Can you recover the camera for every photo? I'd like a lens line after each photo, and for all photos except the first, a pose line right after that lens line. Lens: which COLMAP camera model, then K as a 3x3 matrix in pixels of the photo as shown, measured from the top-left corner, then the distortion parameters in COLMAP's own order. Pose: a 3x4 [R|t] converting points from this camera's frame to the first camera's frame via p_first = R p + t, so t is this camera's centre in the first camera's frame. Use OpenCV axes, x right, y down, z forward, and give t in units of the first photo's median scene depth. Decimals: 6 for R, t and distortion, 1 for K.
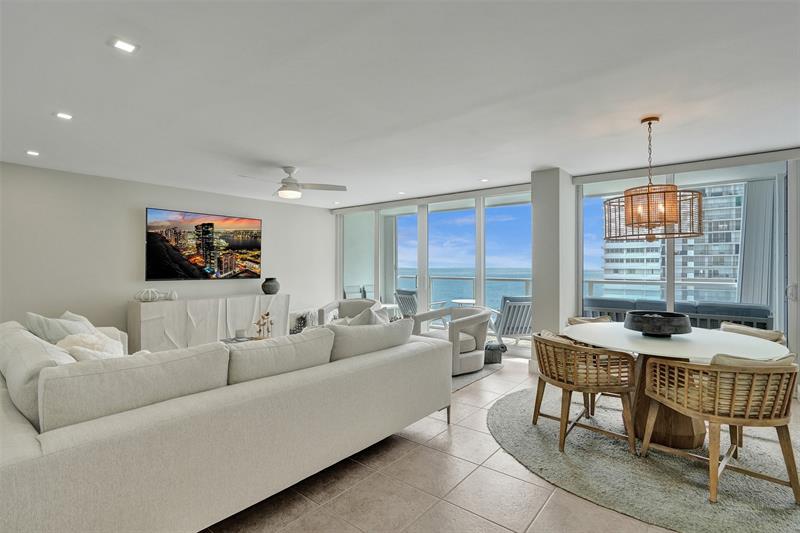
lens RADIAL K [[386.7, 0, 400.0], [0, 386.7, 266.5], [0, 0, 1]] dist [-0.055420, 0.028700]
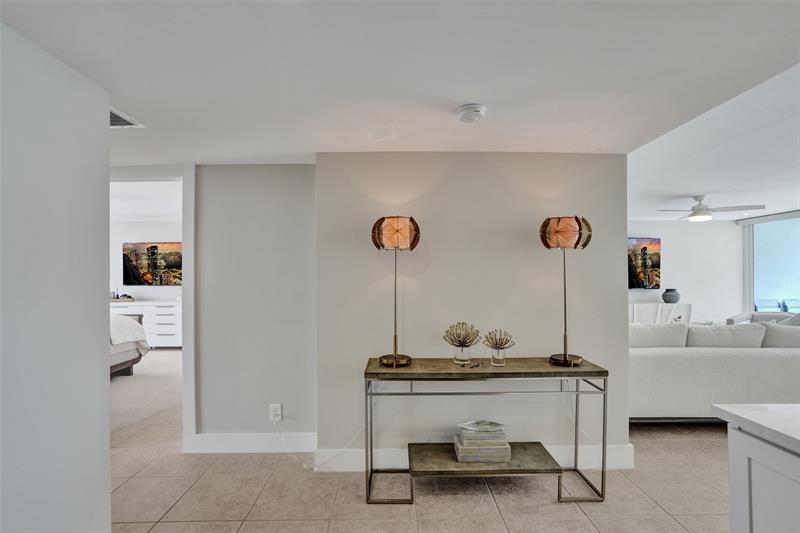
lens RADIAL K [[390.1, 0, 402.0], [0, 390.1, 276.9], [0, 0, 1]] dist [-0.060259, 0.039424]
pose [[0.647416, -0.004311, -0.762124, 0.014133], [0.001303, 0.999989, -0.004550, -0.002207], [0.762135, 0.001953, 0.647415, -0.422354]]
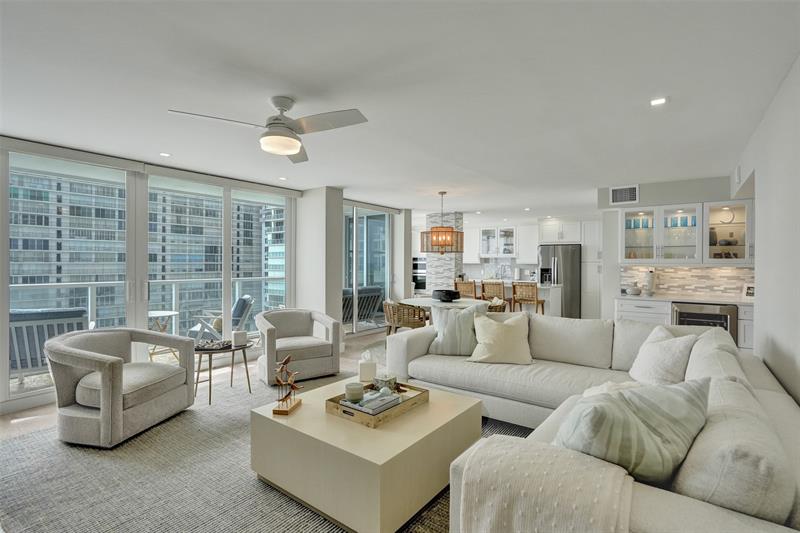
lens RADIAL K [[378.4, 0, 404.7], [0, 378.4, 267.0], [0, 0, 1]] dist [-0.020773, 0.000923]
pose [[-0.038603, -0.010946, 0.999195, -0.747975], [-0.002799, 0.999937, 0.010846, -0.013030], [-0.999251, -0.002378, -0.038631, 0.727311]]
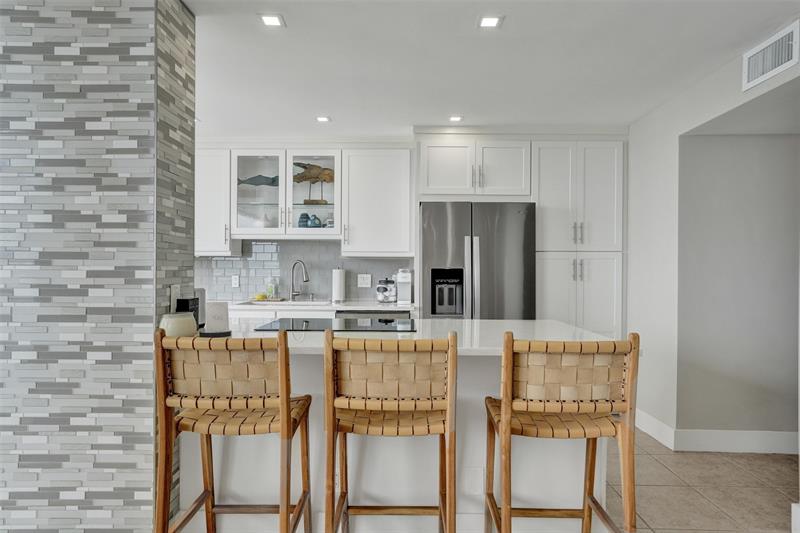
lens RADIAL K [[483.5, 0, 390.0], [0, 483.5, 270.2], [0, 0, 1]] dist [0.004418, 0.000804]
pose [[-0.605276, -0.005332, 0.795998, 0.384531], [-0.004551, 0.999984, 0.003237, 0.010058], [-0.796003, -0.001663, -0.605291, 0.545536]]
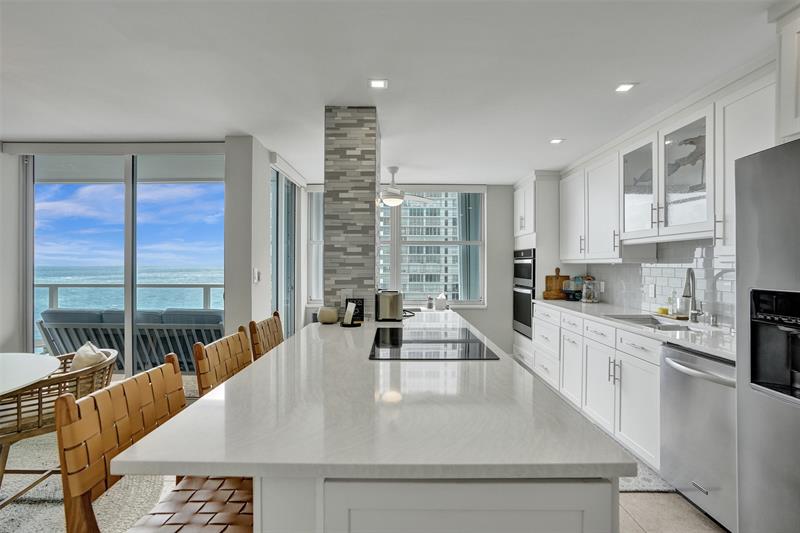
lens RADIAL K [[393.4, 0, 402.2], [0, 393.4, 262.3], [0, 0, 1]] dist [-0.021711, 0.000467]
pose [[0.770013, 0.003354, 0.638019, 0.541623], [-0.002085, 0.999994, -0.002741, -0.009764], [-0.638025, 0.000781, 0.770015, -0.014580]]
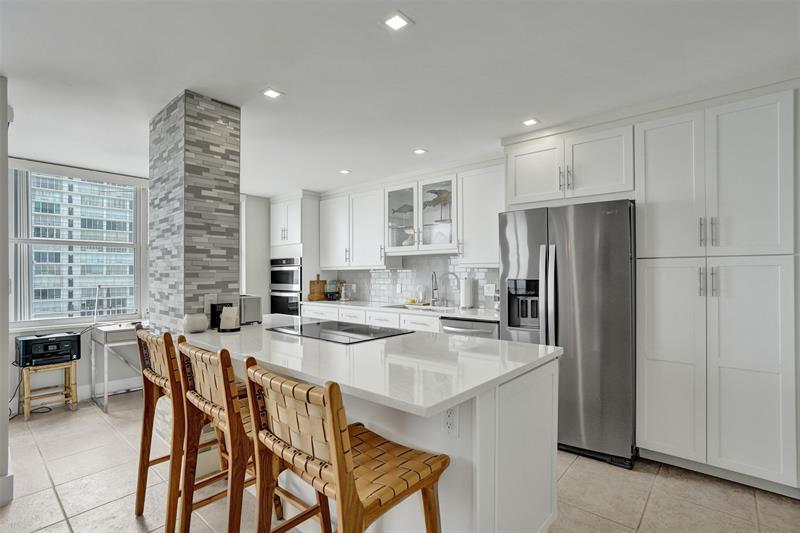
lens RADIAL K [[382.5, 0, 397.8], [0, 382.5, 272.5], [0, 0, 1]] dist [-0.014728, 0.000661]
pose [[0.043310, 0.003674, 0.999055, 0.352702], [0.003329, 0.999987, -0.003822, 0.000531], [-0.999056, 0.003492, 0.043297, 0.186019]]
